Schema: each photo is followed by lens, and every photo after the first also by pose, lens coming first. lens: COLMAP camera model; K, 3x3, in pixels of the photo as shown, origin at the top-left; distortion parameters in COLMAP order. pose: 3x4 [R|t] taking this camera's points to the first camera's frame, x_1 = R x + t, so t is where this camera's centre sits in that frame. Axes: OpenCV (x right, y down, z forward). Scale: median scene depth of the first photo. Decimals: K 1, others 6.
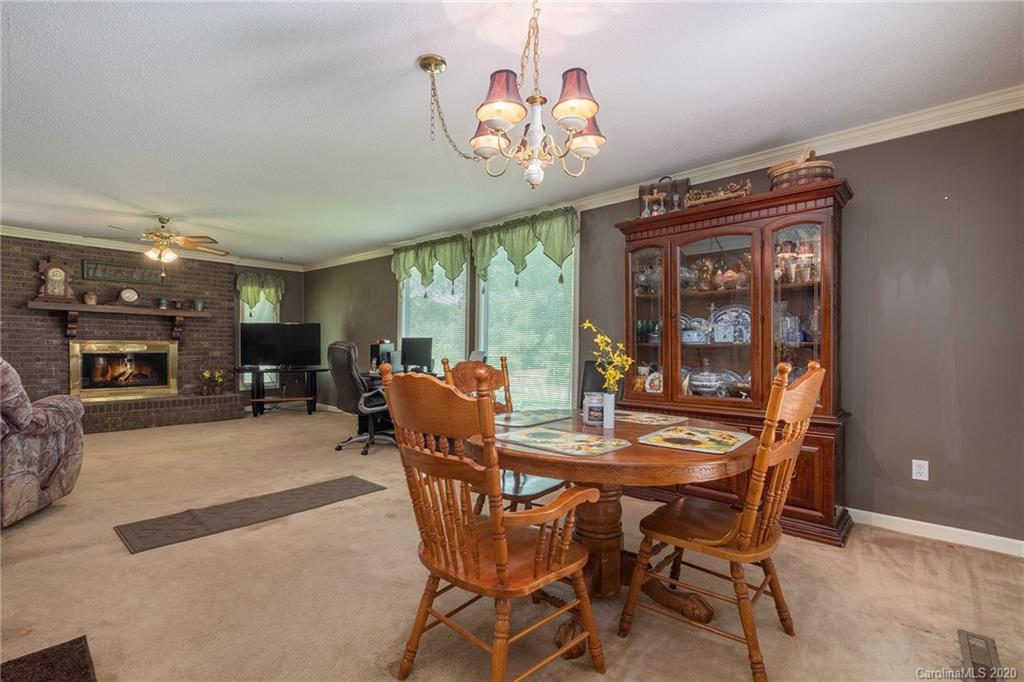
lens RADIAL K [[419.5, 0, 474.2], [0, 419.5, 353.2], [0, 0, 1]] dist [0.012368, 0.000125]
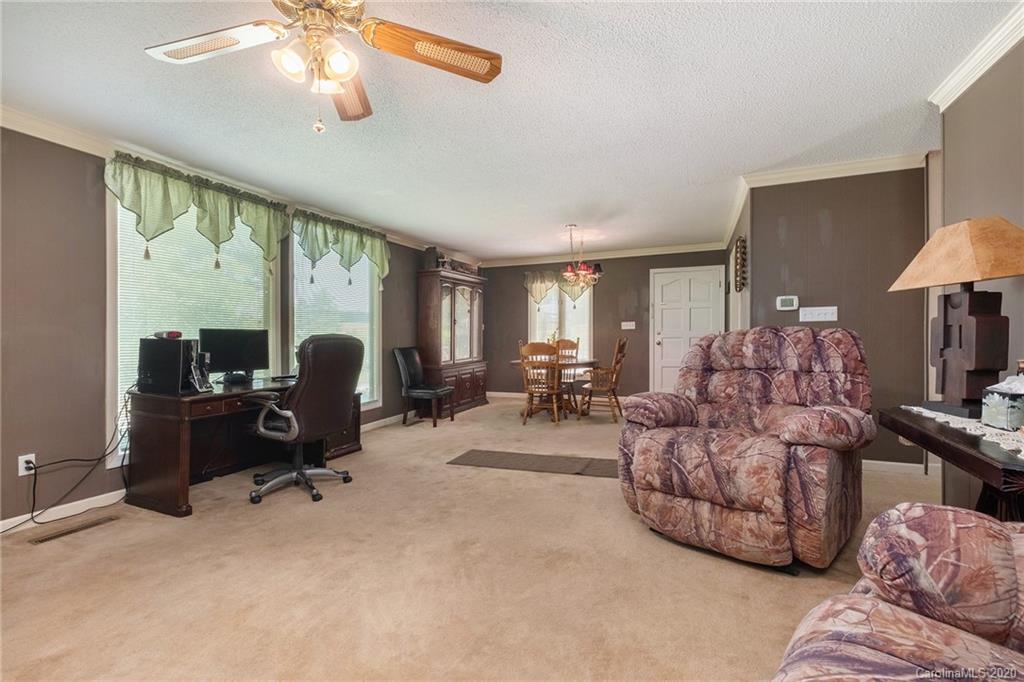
lens RADIAL K [[495.2, 0, 513.7], [0, 495.2, 331.0], [0, 0, 1]] dist [-0.001899, -0.000331]
pose [[-0.356360, 0.009209, 0.934303, -1.721044], [0.032101, 0.999482, 0.002392, -0.037220], [-0.933797, 0.030844, -0.356471, 1.468183]]
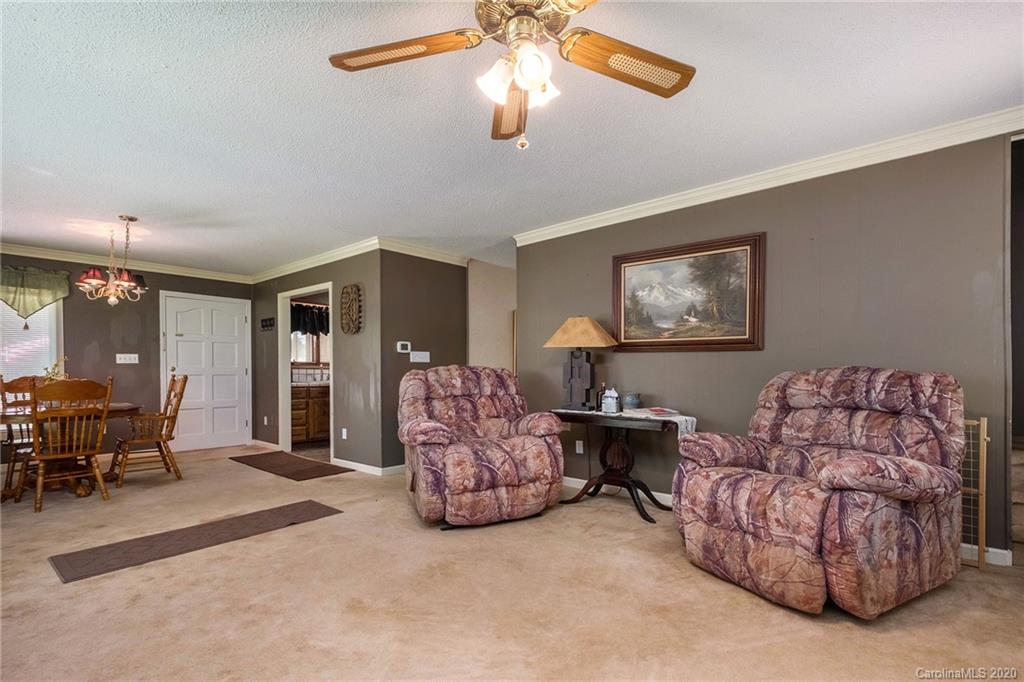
lens RADIAL K [[482.8, 0, 545.1], [0, 482.8, 376.4], [0, 0, 1]] dist [-0.001008, -0.001199]
pose [[-0.996097, -0.003109, -0.088207, -1.071883], [-0.005940, 0.999475, 0.031849, -0.040489], [0.088062, 0.032249, -0.995593, 2.016119]]
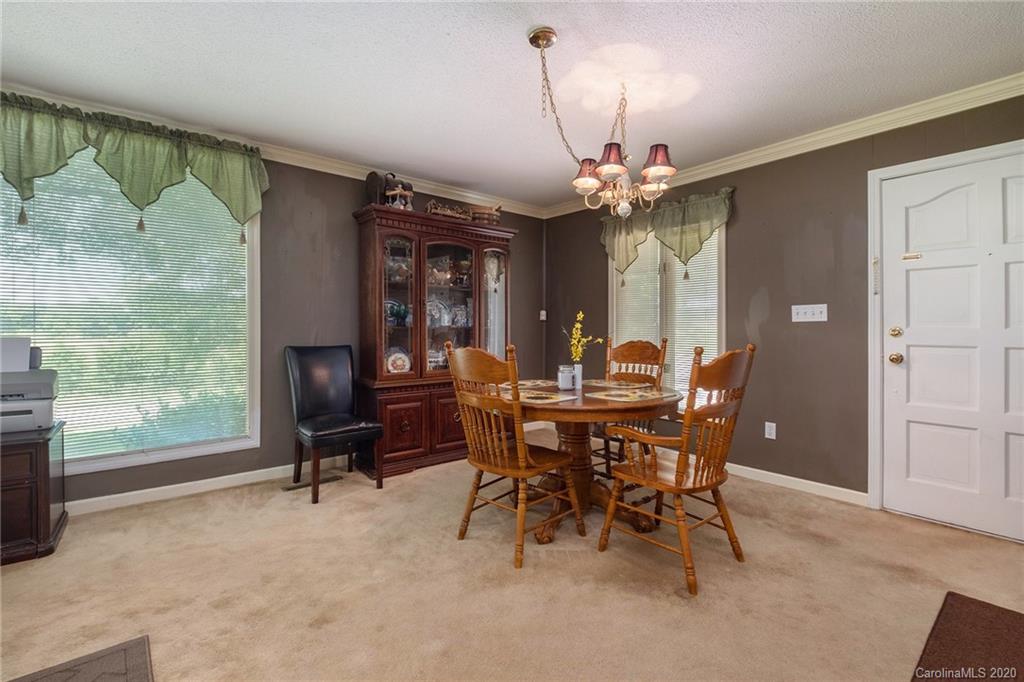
lens RADIAL K [[443.8, 0, 509.4], [0, 443.8, 329.4], [0, 0, 1]] dist [-0.001117, -0.000472]
pose [[0.140848, -0.006000, 0.990013, -0.678180], [0.013443, 0.999901, 0.004147, -0.018274], [-0.989940, 0.012725, 0.140915, 0.583891]]
